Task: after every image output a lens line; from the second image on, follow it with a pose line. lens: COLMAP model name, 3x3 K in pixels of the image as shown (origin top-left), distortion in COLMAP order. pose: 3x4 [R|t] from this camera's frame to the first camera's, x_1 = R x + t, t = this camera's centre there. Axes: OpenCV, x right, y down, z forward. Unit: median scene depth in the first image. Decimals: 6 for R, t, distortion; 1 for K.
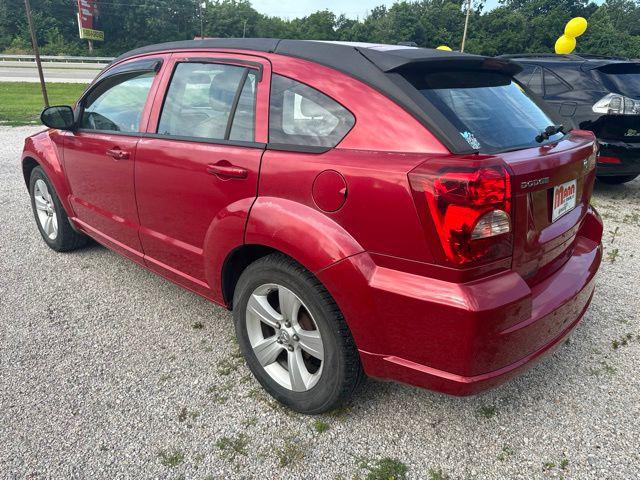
lens RADIAL K [[449.2, 0, 321.2], [0, 449.2, 238.2], [0, 0, 1]] dist [0.027051, -0.030668]
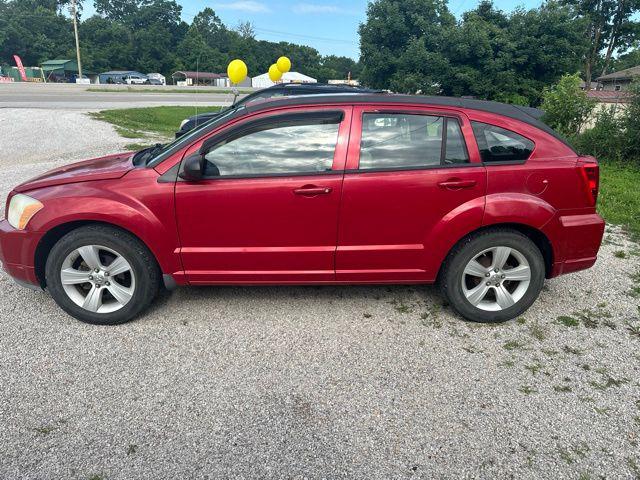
lens RADIAL K [[449.2, 0, 324.0], [0, 449.2, 239.1], [0, 0, 1]] dist [0.027051, -0.030668]
pose [[0.697775, -0.231534, 0.677865, -1.607321], [0.242779, 0.966753, 0.080298, -0.206186], [-0.673920, 0.108541, 0.730788, 0.225672]]
